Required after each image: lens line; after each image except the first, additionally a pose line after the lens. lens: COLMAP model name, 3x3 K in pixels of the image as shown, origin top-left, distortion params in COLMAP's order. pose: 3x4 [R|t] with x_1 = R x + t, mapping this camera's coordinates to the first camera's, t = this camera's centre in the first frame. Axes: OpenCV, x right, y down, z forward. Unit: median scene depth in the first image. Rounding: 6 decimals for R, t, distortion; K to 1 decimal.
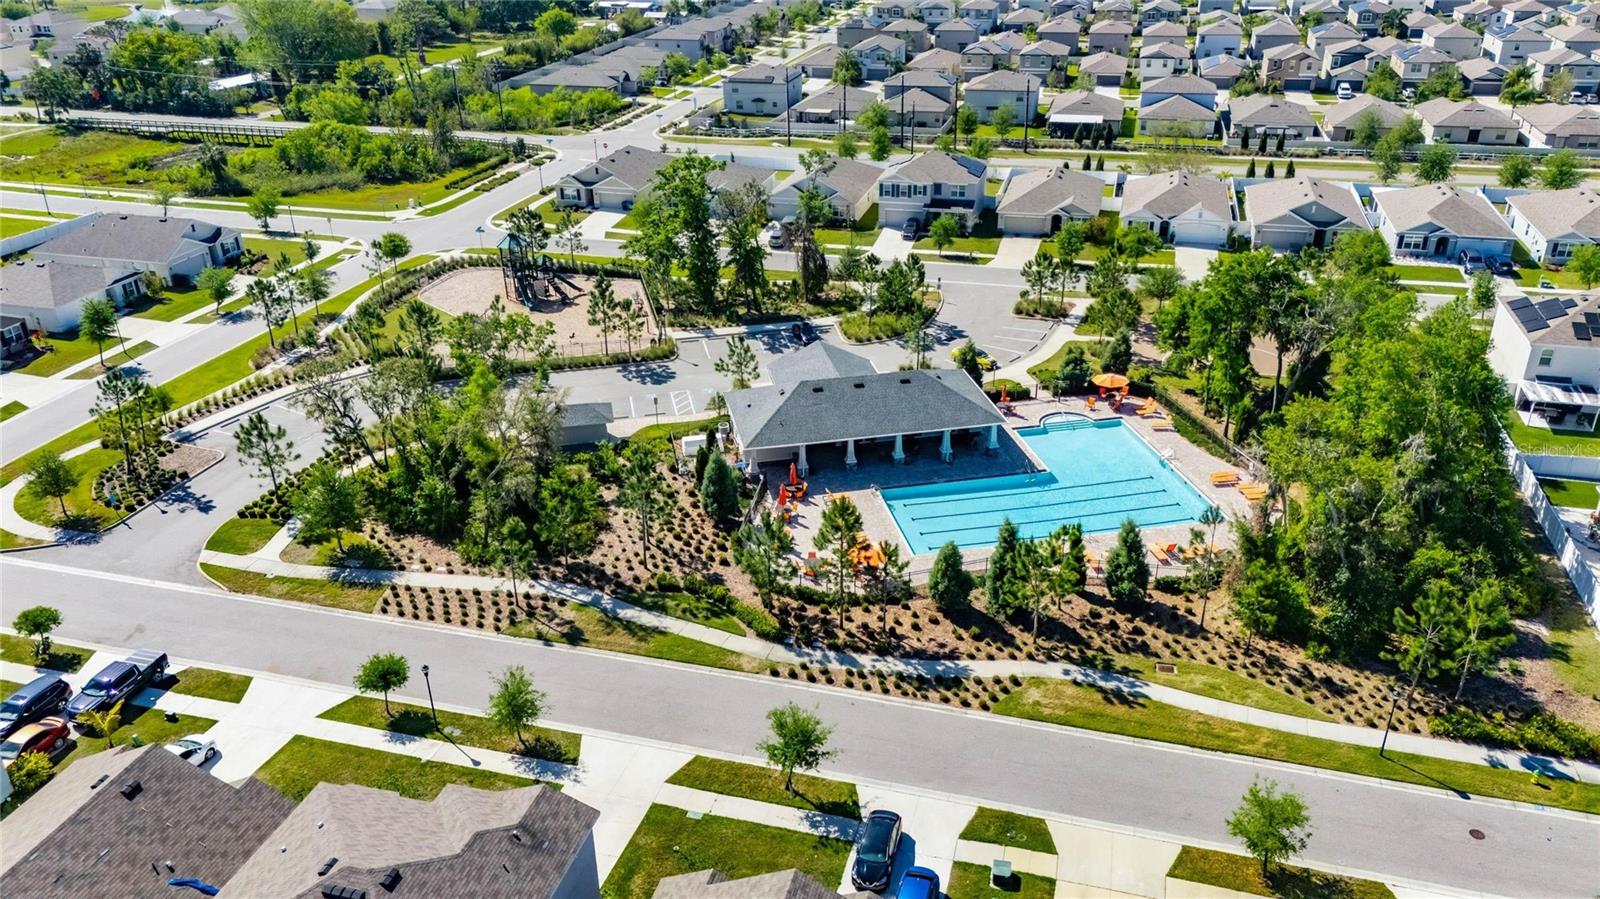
lens RADIAL K [[1168.0, 0, 809.6], [0, 1168.0, 457.9], [0, 0, 1]] dist [0.091237, -0.103908]
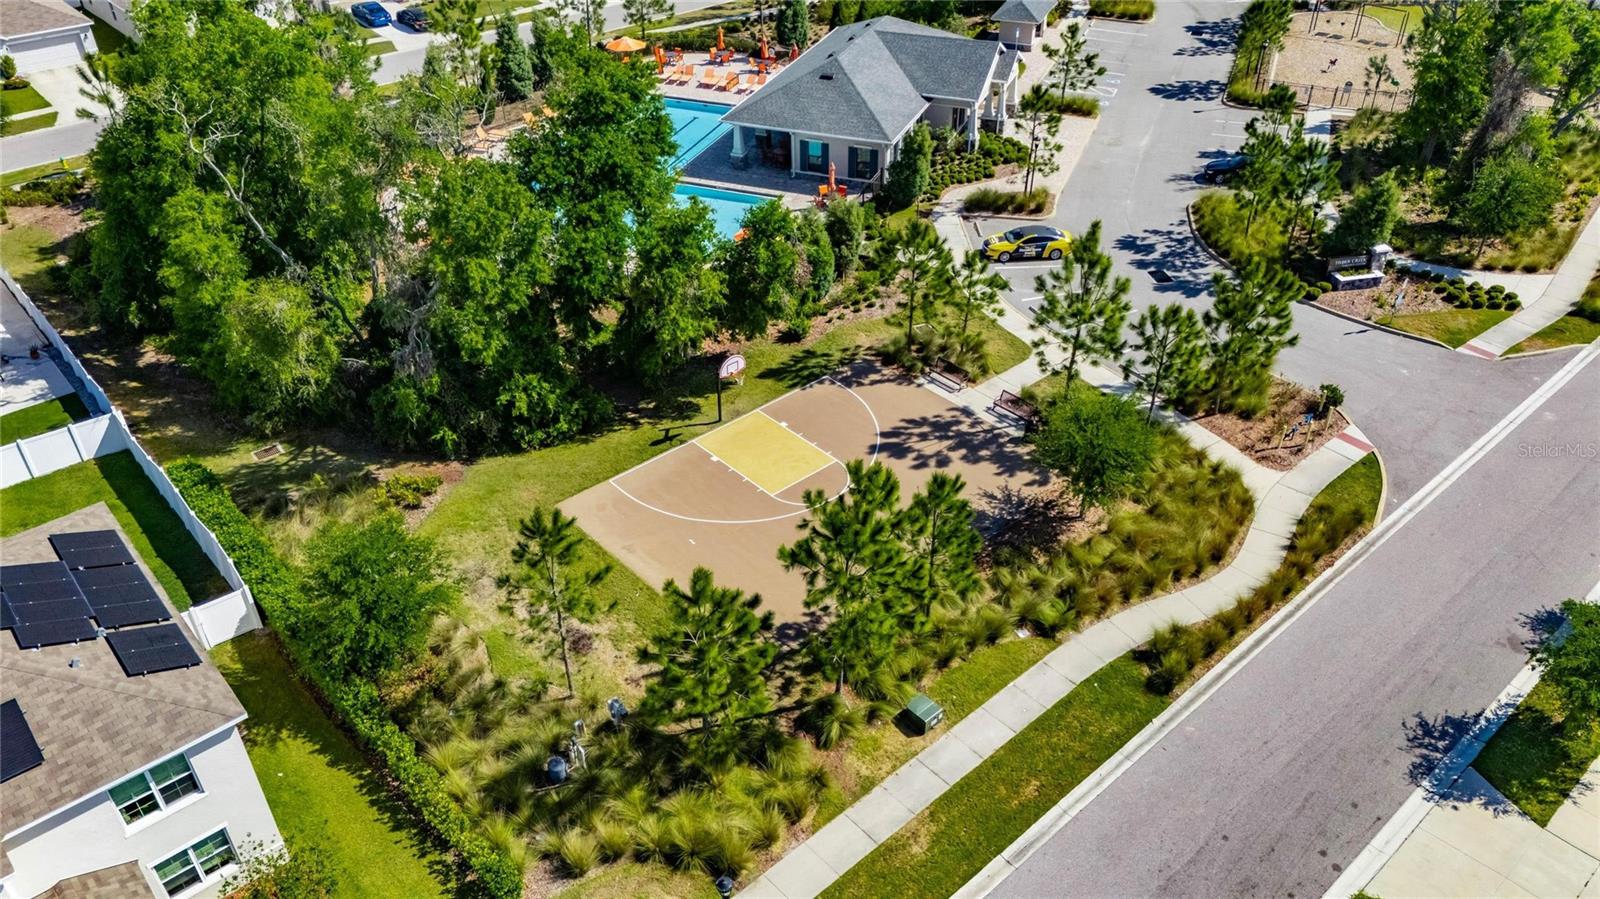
lens RADIAL K [[1150.2, 0, 805.7], [0, 1150.2, 480.6], [0, 0, 1]] dist [0.078554, -0.079225]
pose [[-0.547856, 0.515446, -0.658915, 0.515868], [-0.360670, 0.565147, 0.741974, -0.326424], [0.754832, 0.644146, -0.123714, 0.861619]]
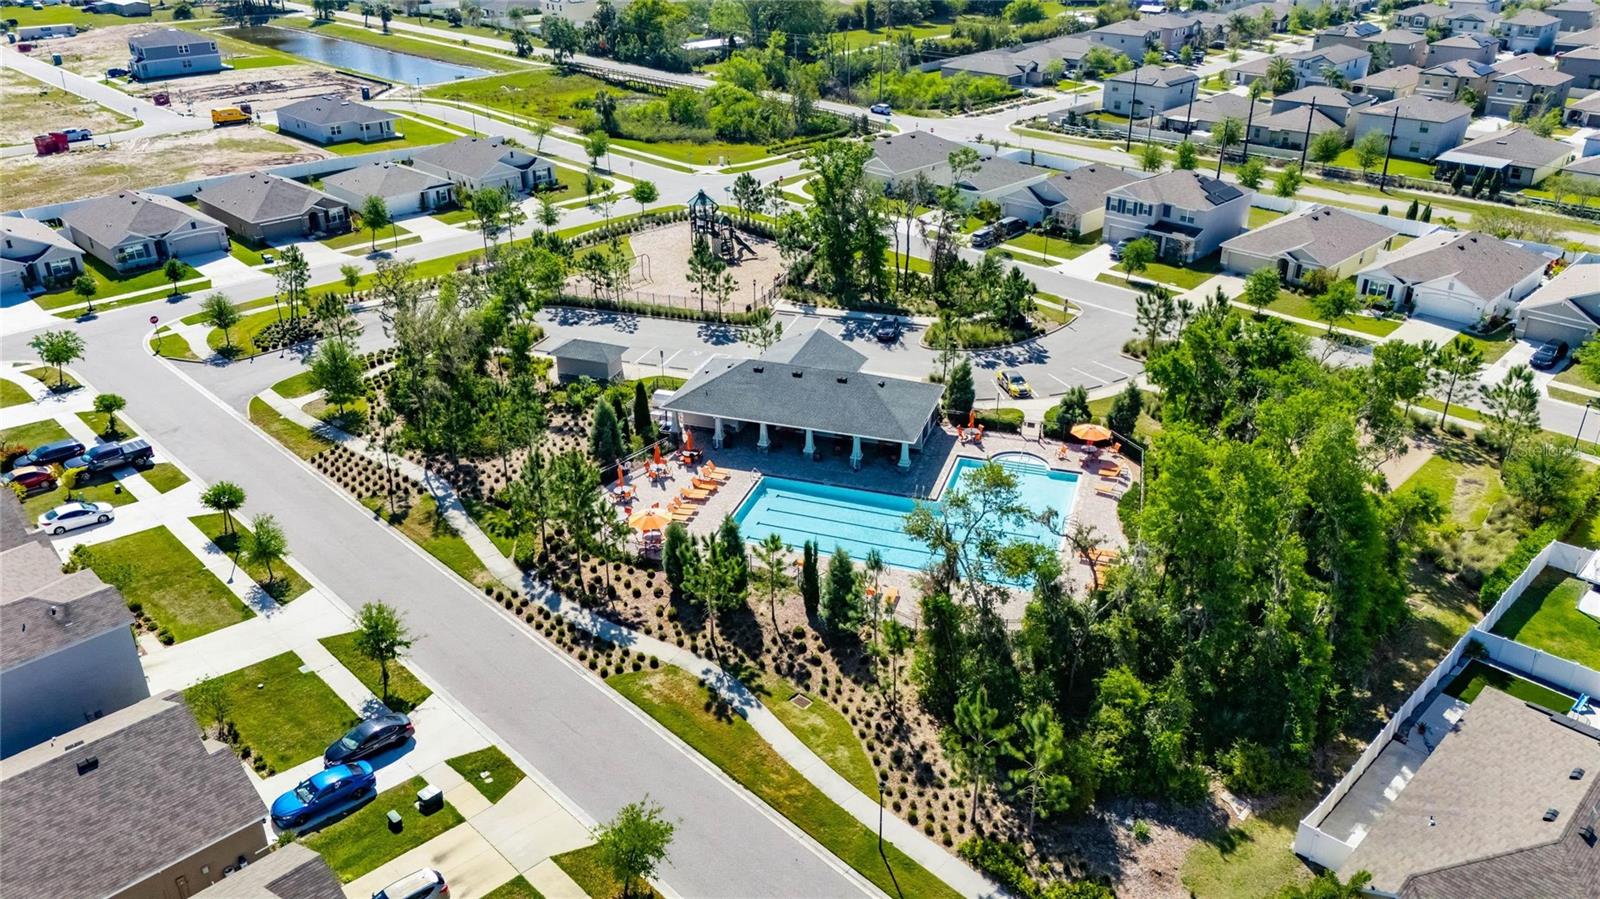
lens RADIAL K [[1168.0, 0, 809.6], [0, 1168.0, 457.9], [0, 0, 1]] dist [0.091237, -0.103908]
pose [[0.866798, 0.235539, -0.439525, 0.346259], [-0.231507, 0.970748, 0.063657, -0.039586], [0.441662, 0.046575, 0.895972, 0.067772]]
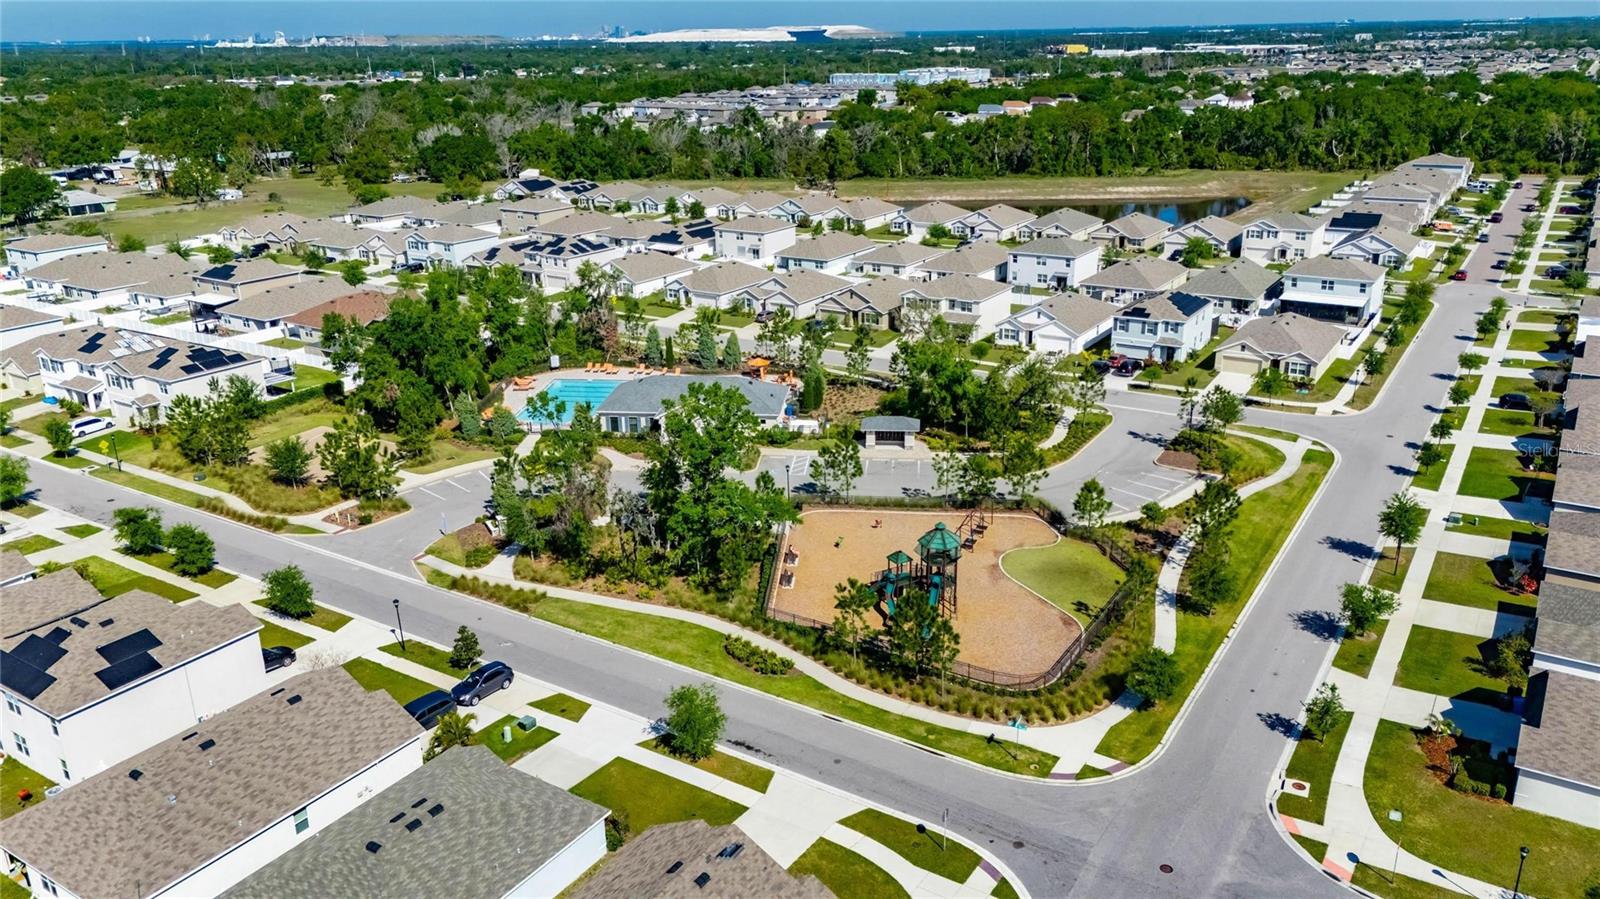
lens RADIAL K [[1168.0, 0, 809.6], [0, 1168.0, 457.9], [0, 0, 1]] dist [0.091237, -0.103908]
pose [[-0.954504, -0.074783, 0.288668, -0.350542], [0.159061, 0.691143, 0.704998, -0.677543], [-0.252233, 0.718839, -0.647803, 1.340339]]
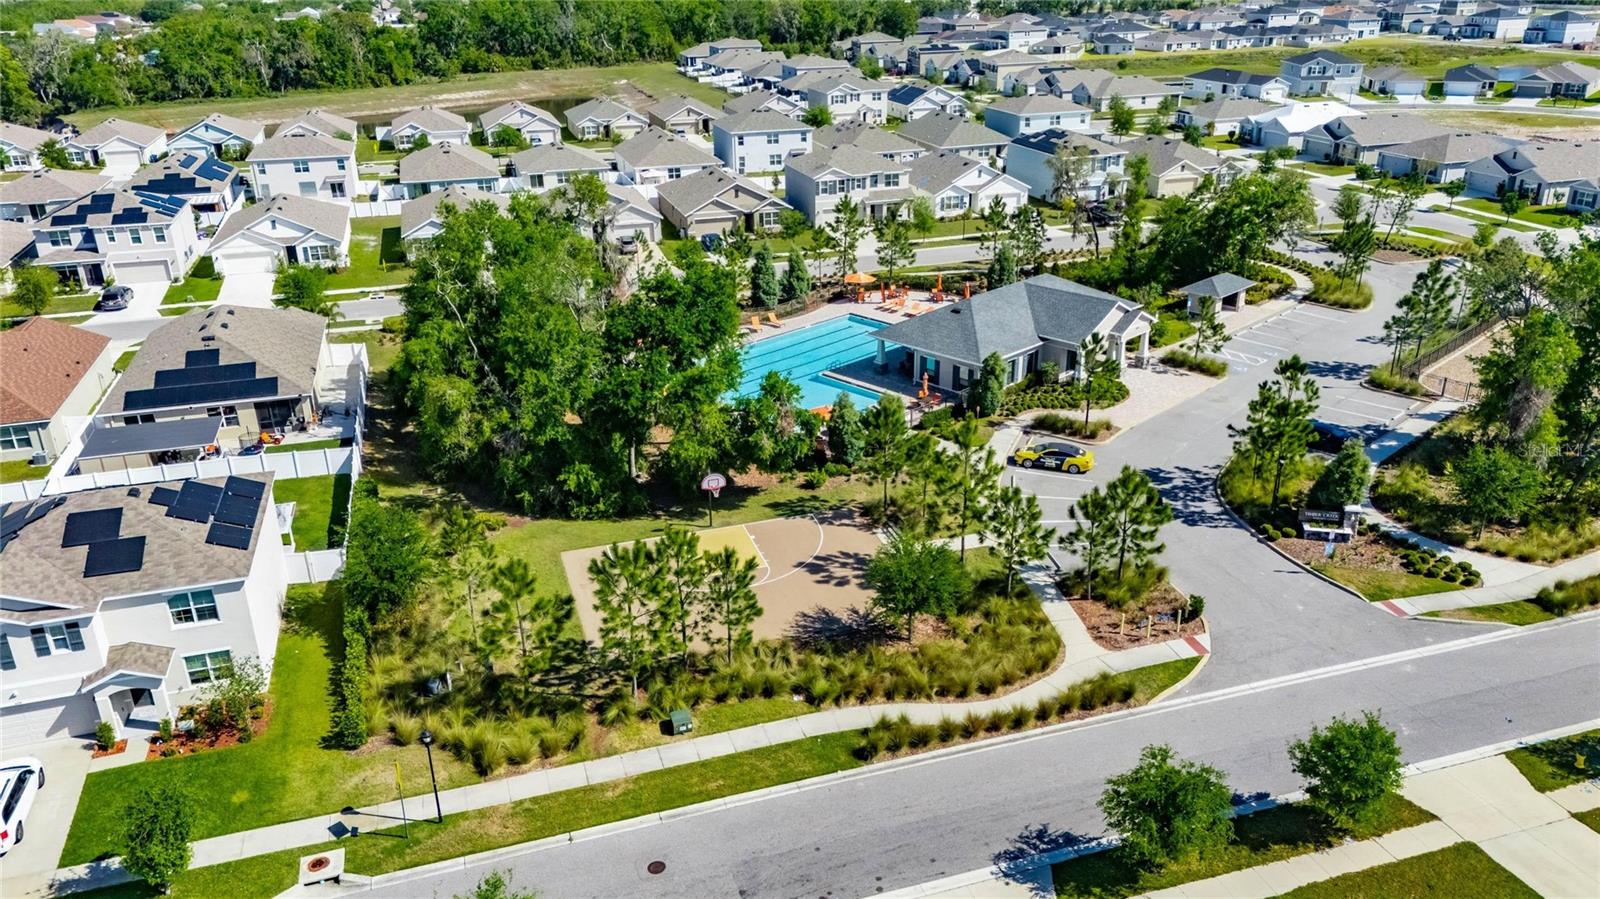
lens RADIAL K [[1168.0, 0, 809.6], [0, 1168.0, 457.9], [0, 0, 1]] dist [0.091237, -0.103908]
pose [[-0.840093, 0.237089, -0.487886, 0.477921], [-0.222198, 0.670095, 0.708238, -0.431590], [0.494845, 0.703393, -0.510261, 1.033681]]
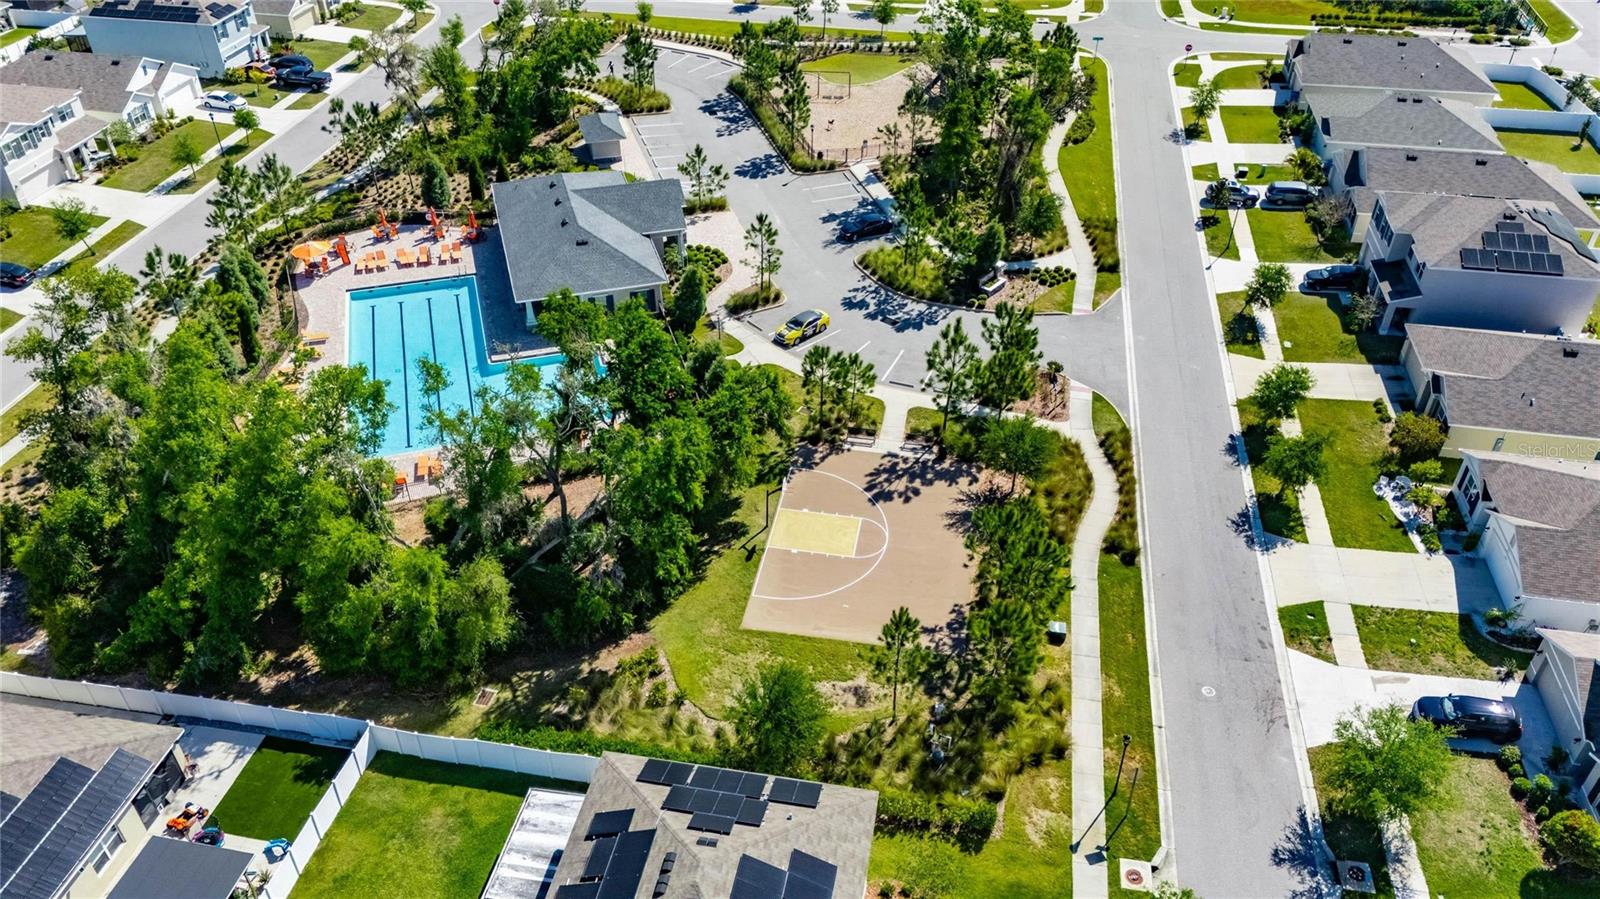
lens RADIAL K [[1168.0, 0, 809.6], [0, 1168.0, 457.9], [0, 0, 1]] dist [0.091237, -0.103908]
pose [[0.090166, 0.615902, -0.782646, 0.667445], [-0.454479, 0.724697, 0.517941, -0.353982], [0.886182, 0.308996, 0.345257, 0.612950]]
